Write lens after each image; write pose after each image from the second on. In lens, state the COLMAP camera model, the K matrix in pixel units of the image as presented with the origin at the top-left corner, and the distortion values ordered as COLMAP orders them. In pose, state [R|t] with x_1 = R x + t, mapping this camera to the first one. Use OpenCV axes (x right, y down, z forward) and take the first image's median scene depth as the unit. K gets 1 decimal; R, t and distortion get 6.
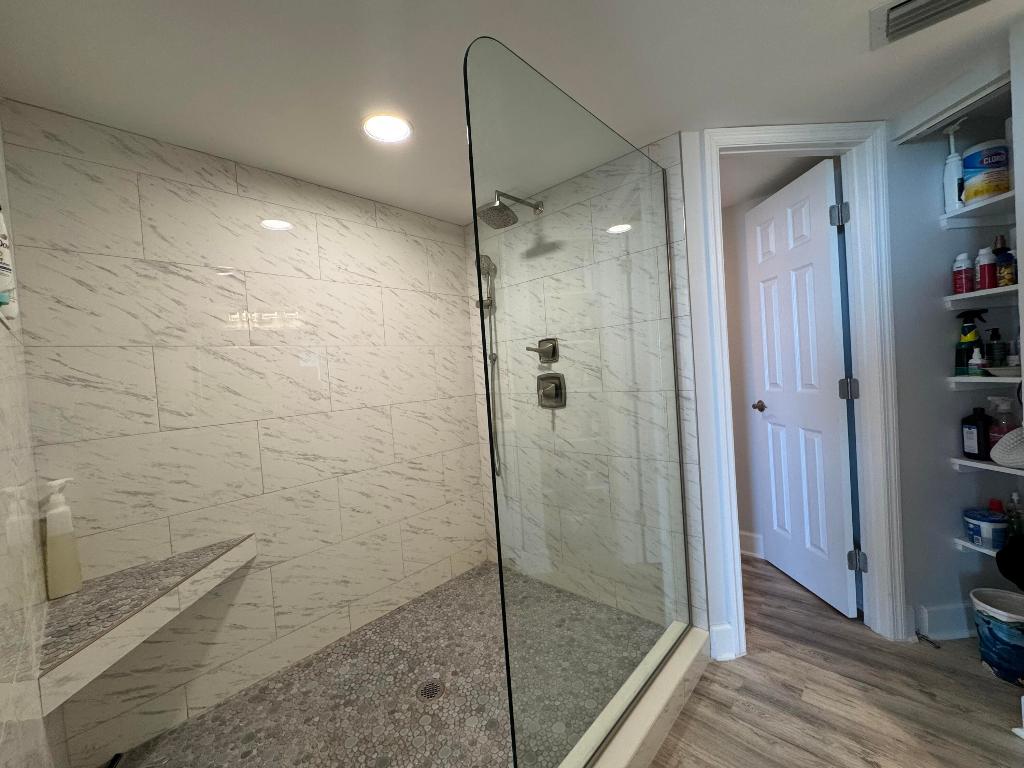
lens RADIAL K [[408.0, 0, 511.7], [0, 408.0, 382.2], [0, 0, 1]] dist [-0.001695, -0.000212]
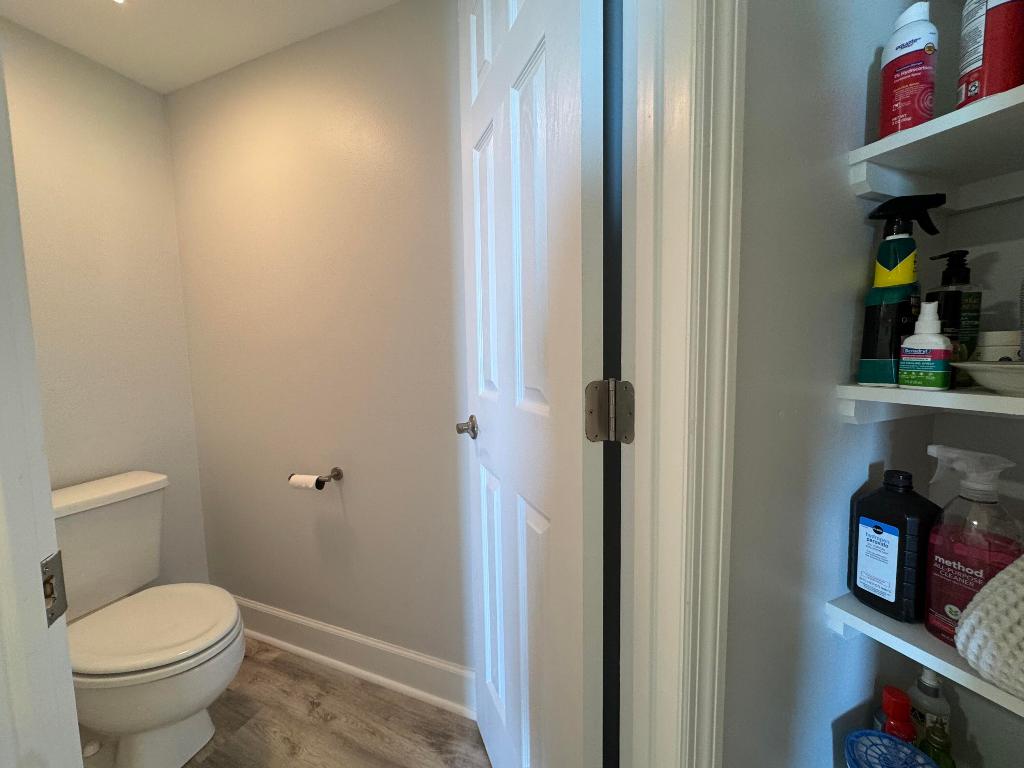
lens RADIAL K [[408.0, 0, 506.7], [0, 408.0, 381.0], [0, 0, 1]] dist [-0.001695, -0.000212]
pose [[0.932977, 0.025401, 0.359038, 0.689051], [-0.038866, 0.998784, 0.030333, -0.016393], [-0.357831, -0.042254, 0.932830, 0.790902]]
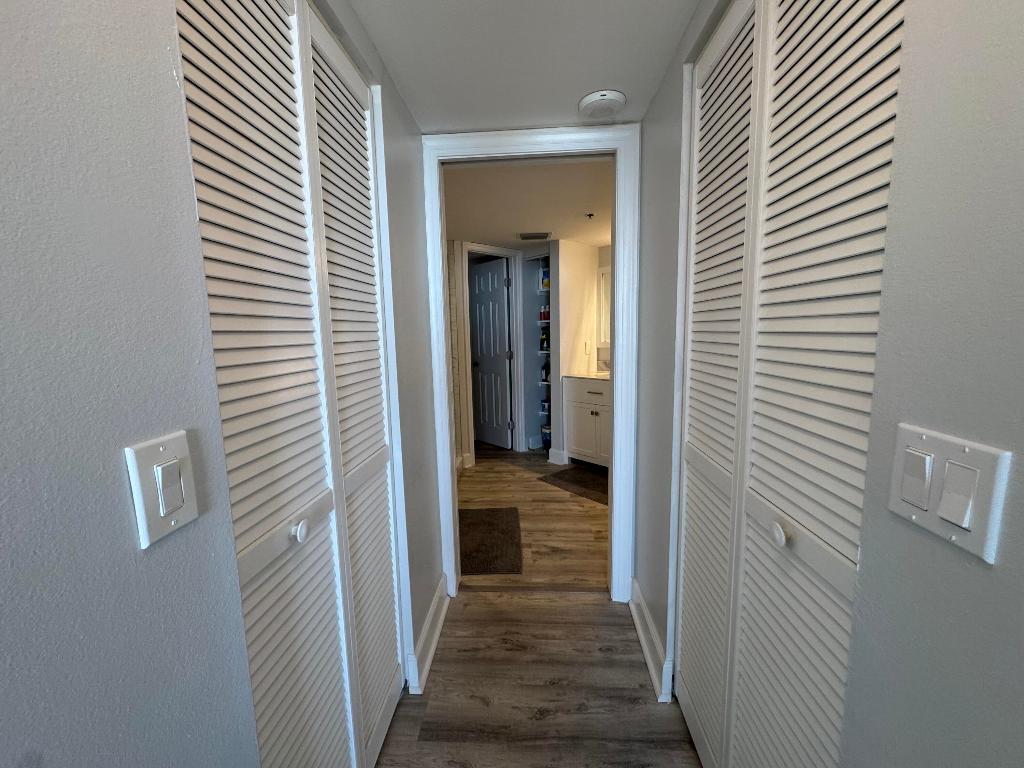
lens RADIAL K [[408.0, 0, 512.2], [0, 408.0, 387.4], [0, 0, 1]] dist [-0.001695, -0.000212]
pose [[0.773091, -0.034397, 0.633361, -0.789283], [-0.014176, 0.997342, 0.071467, 0.036851], [-0.634136, -0.064229, 0.770549, -0.998567]]
